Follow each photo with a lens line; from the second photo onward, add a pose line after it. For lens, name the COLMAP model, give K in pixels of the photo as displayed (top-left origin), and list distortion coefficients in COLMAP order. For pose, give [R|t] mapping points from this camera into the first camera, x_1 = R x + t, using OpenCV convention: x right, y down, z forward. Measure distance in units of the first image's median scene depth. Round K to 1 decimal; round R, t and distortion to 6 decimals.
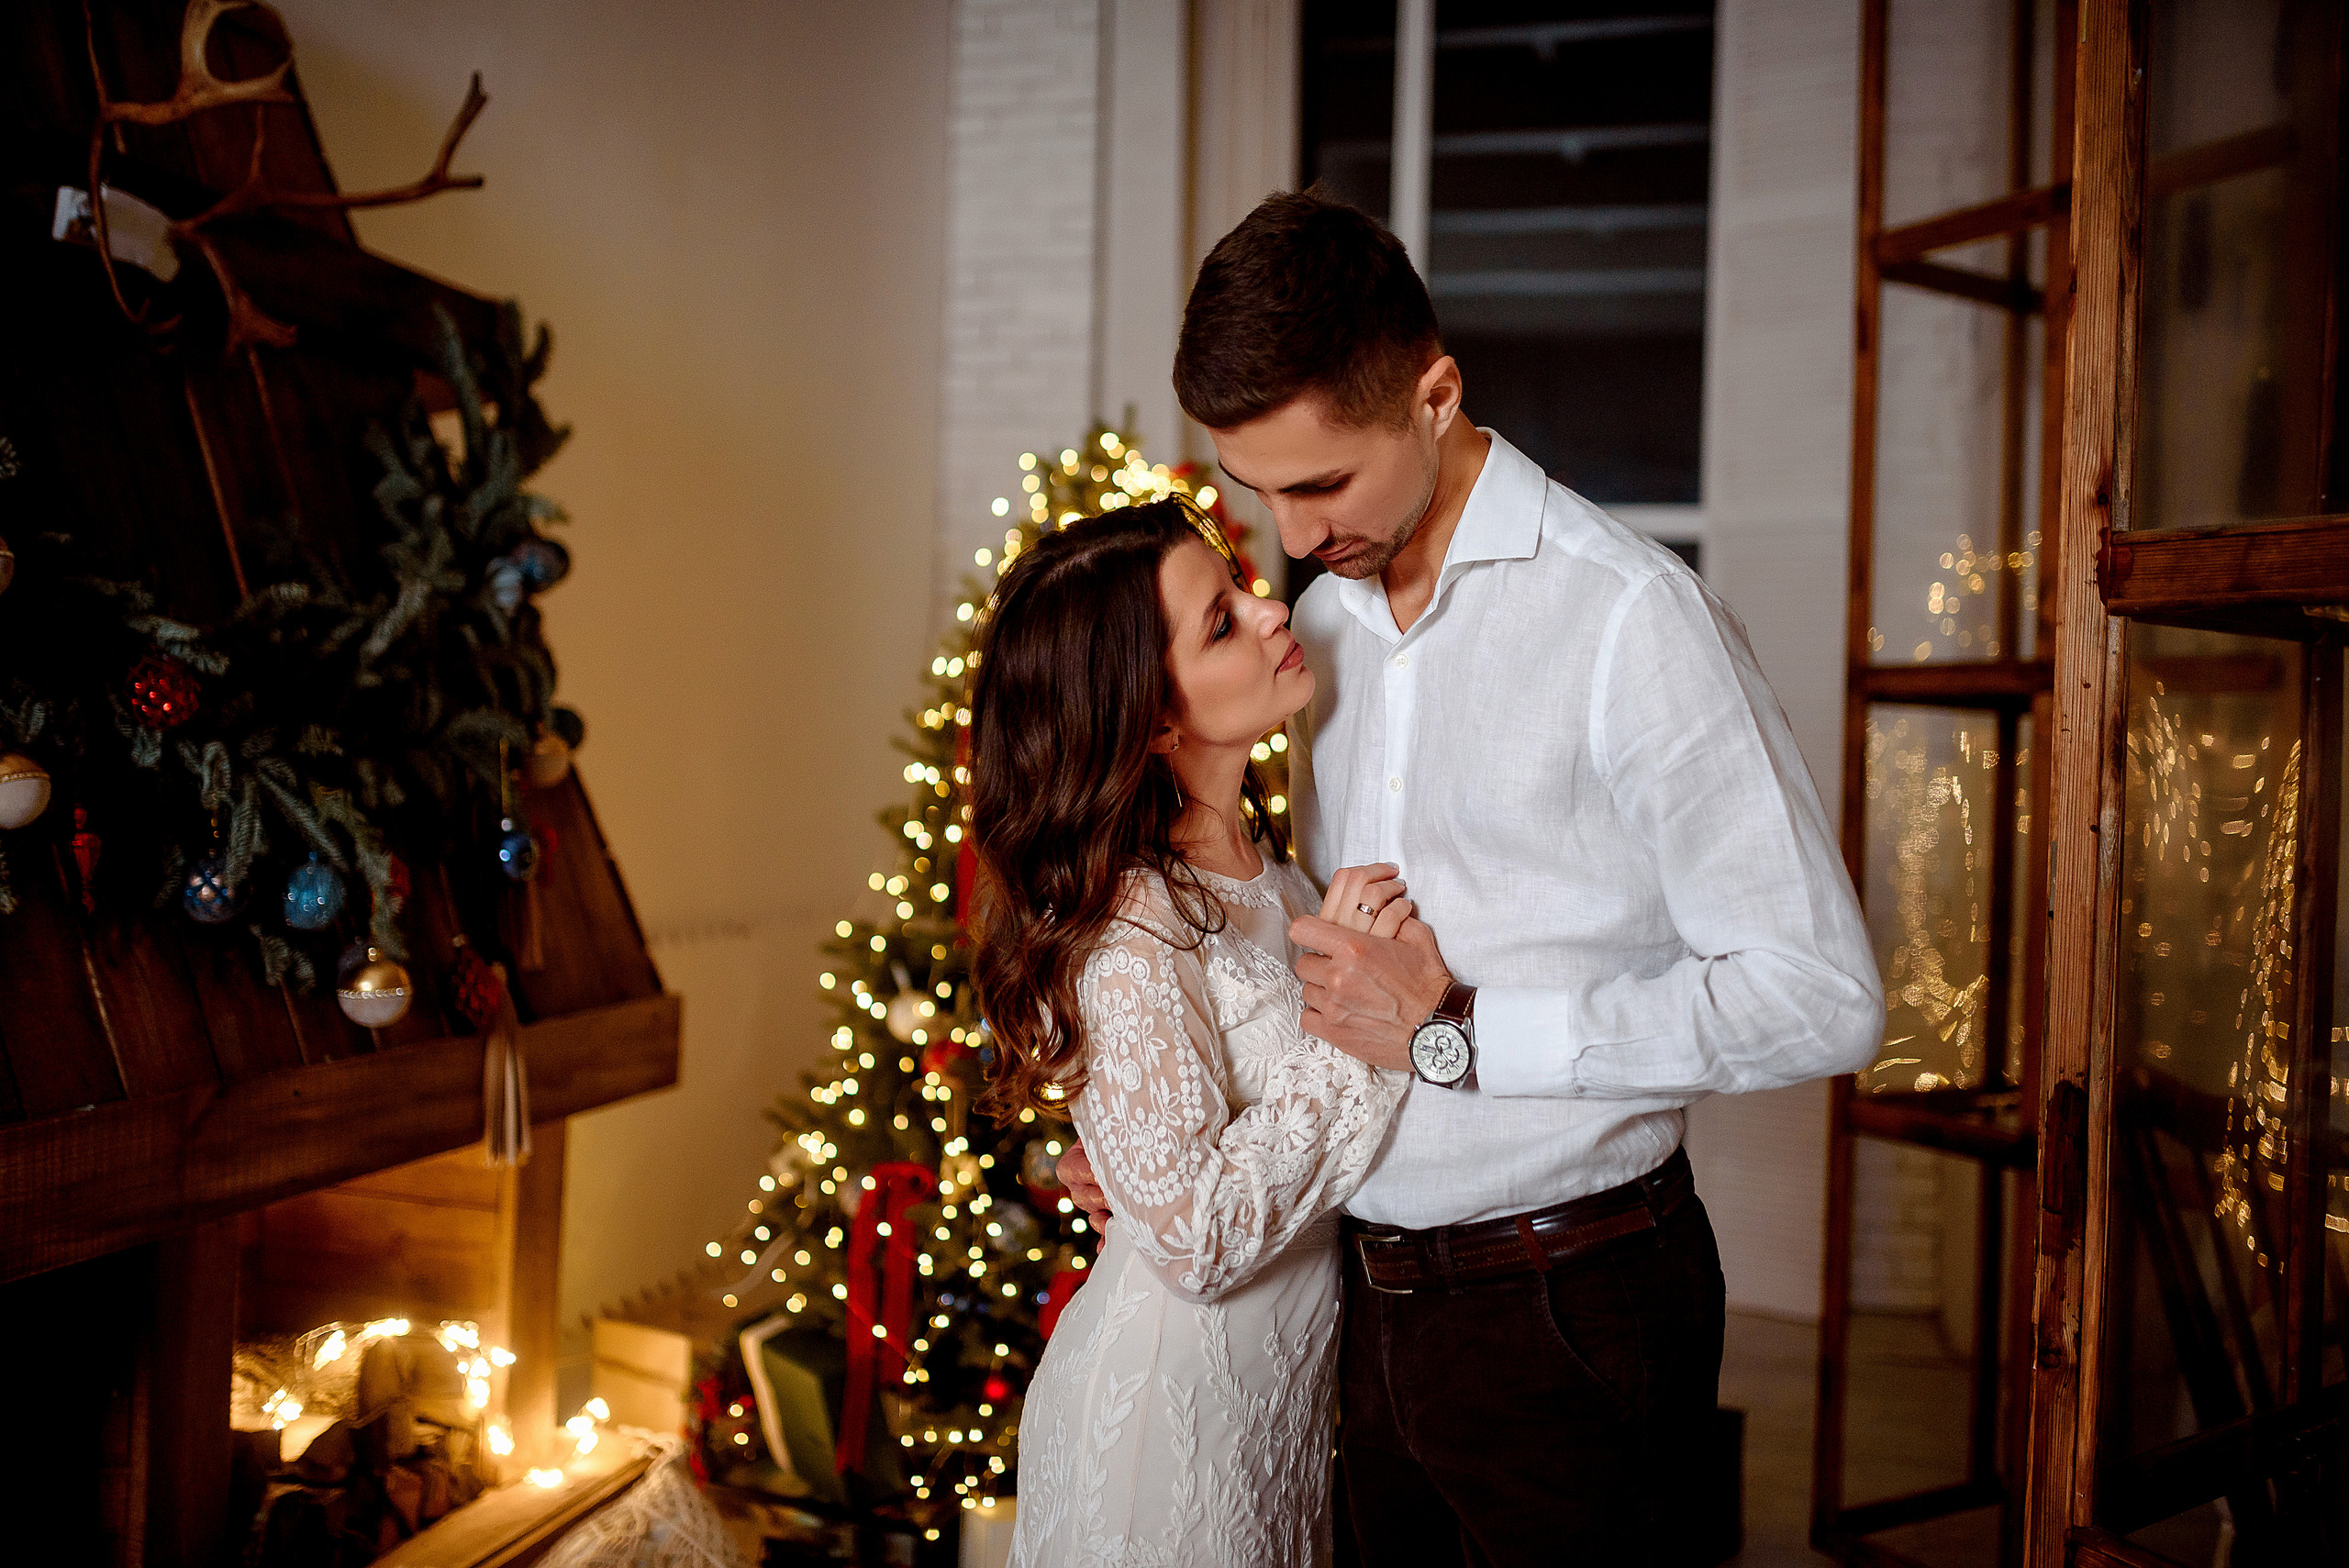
lens RADIAL K [[2270.7, 0, 1174.5], [0, 2270.7, 784.0], [0, 0, 1]] dist [-0.064058, 0.115782]
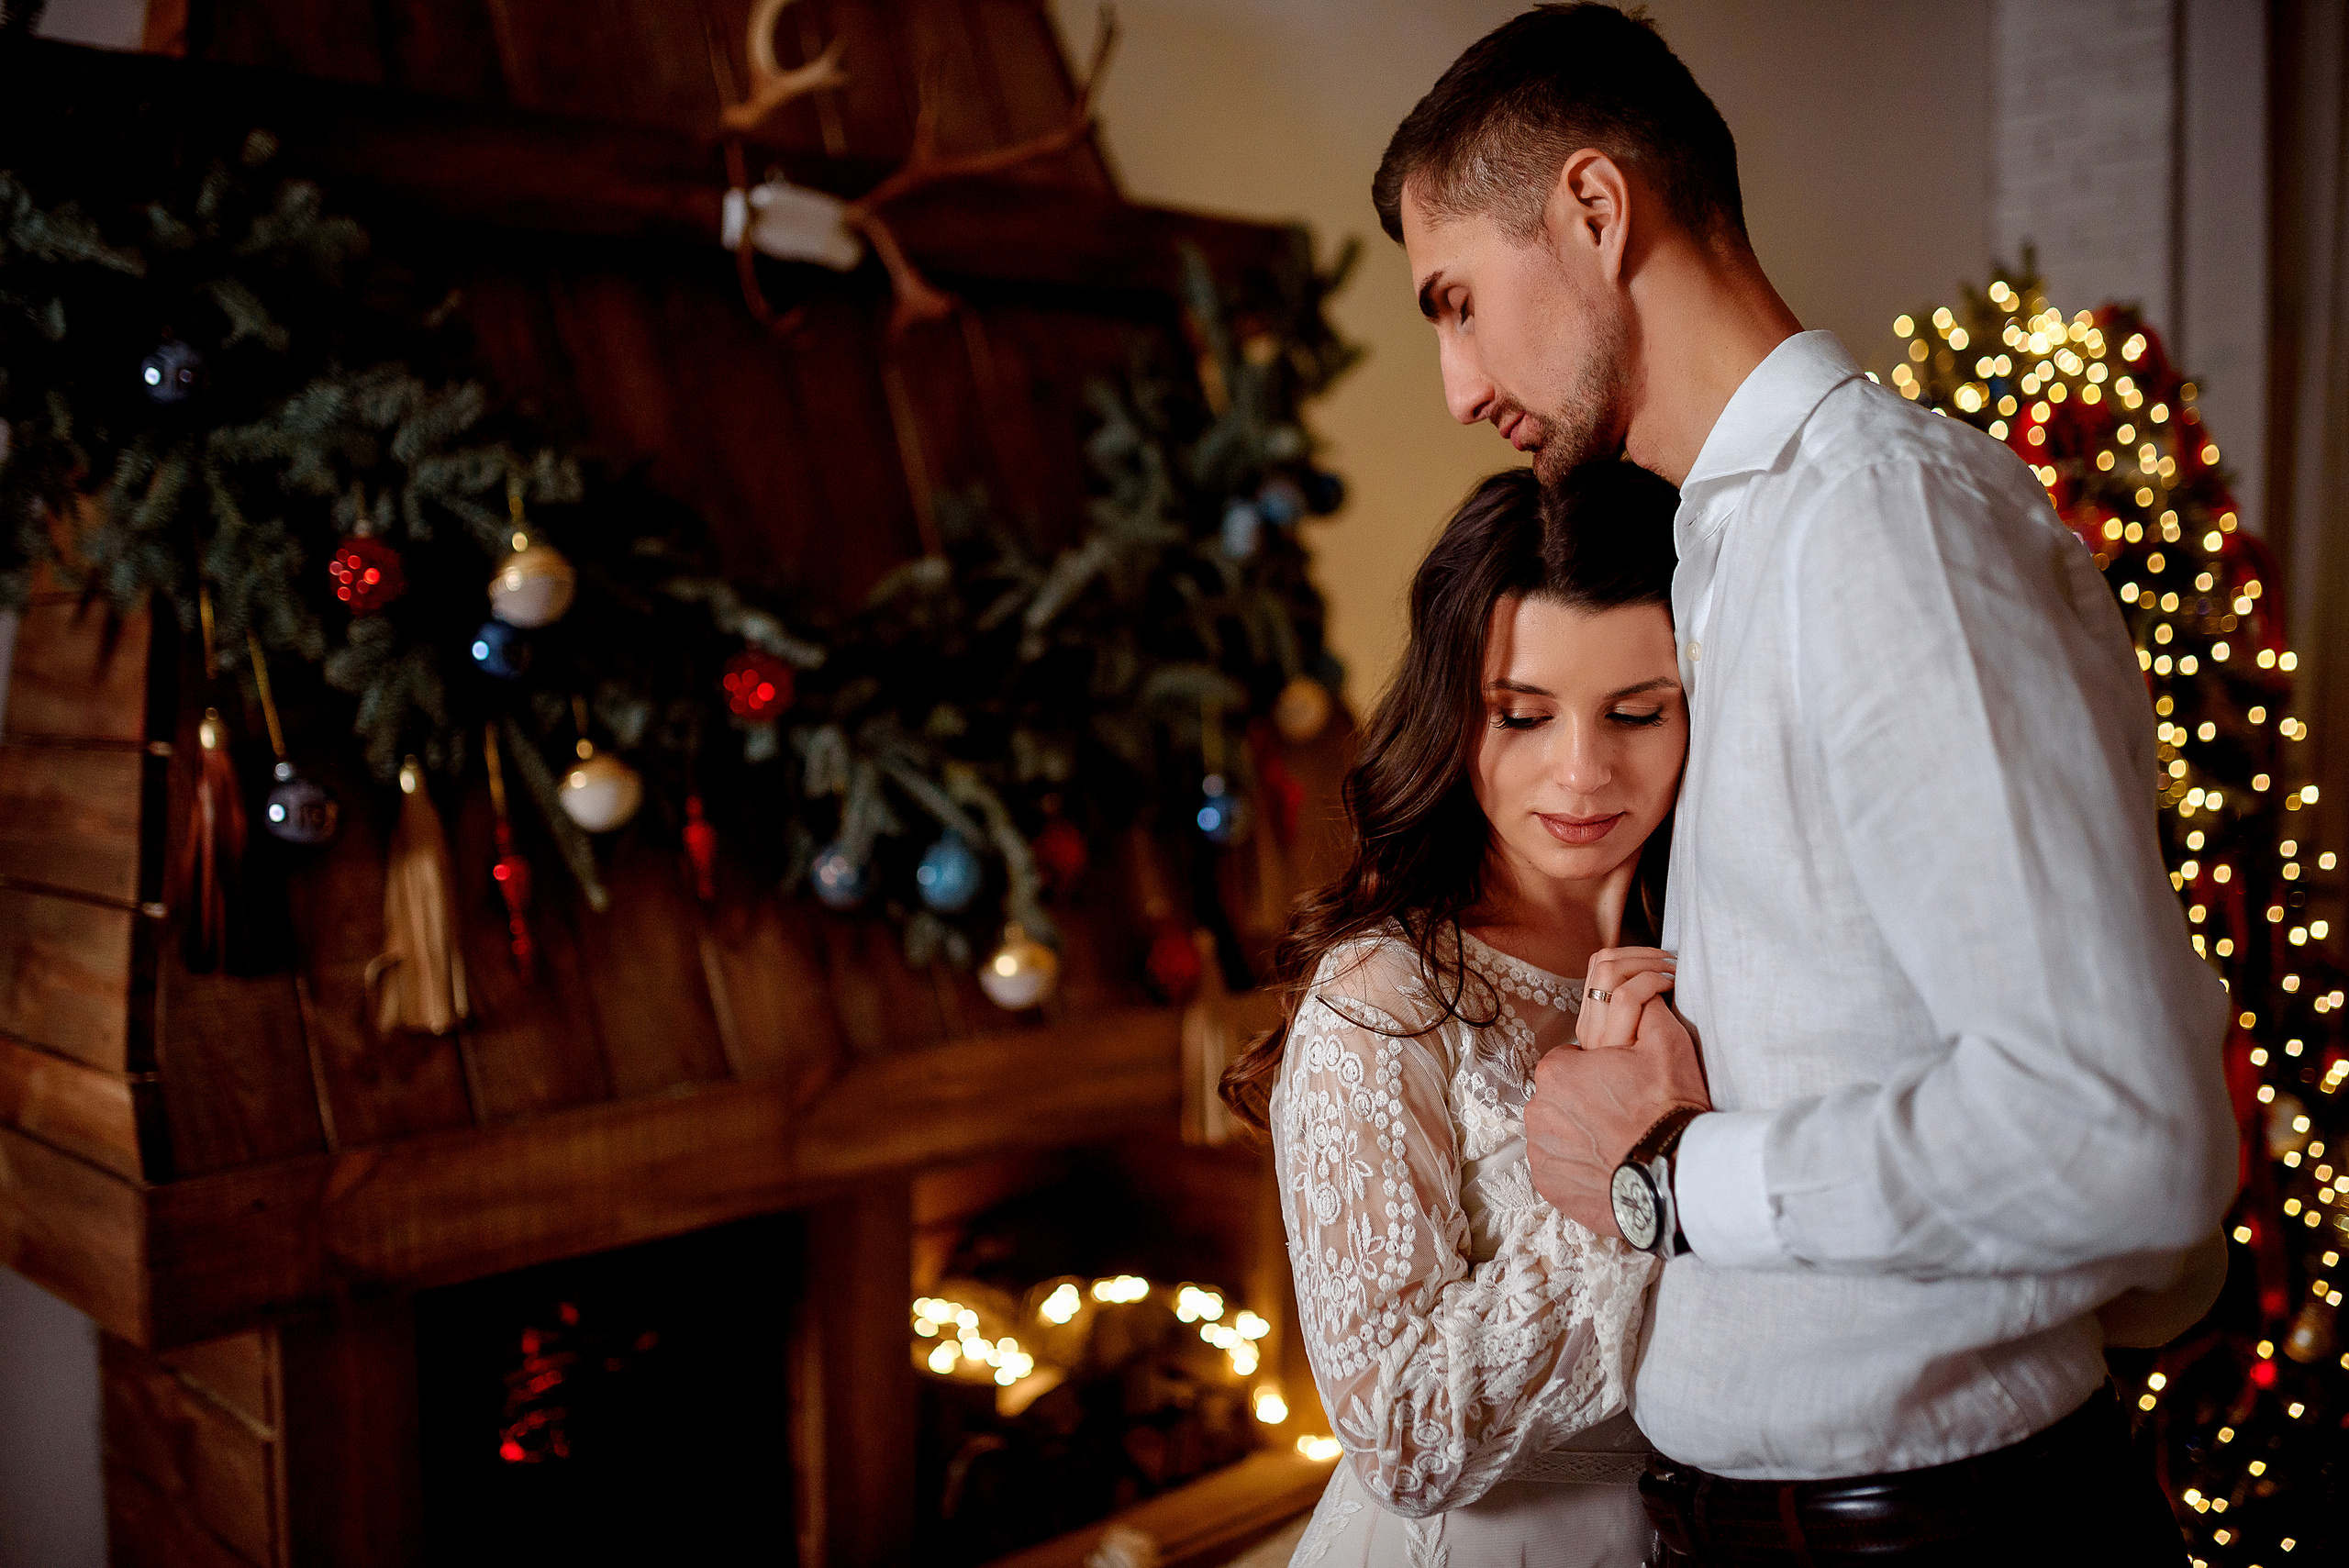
lens RADIAL K [[2270.7, 0, 1174.5], [0, 2270.7, 784.0], [0, 0, 1]] dist [-0.064058, 0.115782]
pose [[0.842390, 0.002548, -0.538862, 0.239864], [0.033347, 0.997826, 0.056849, -0.043727], [0.537835, -0.065859, 0.840474, 0.207337]]
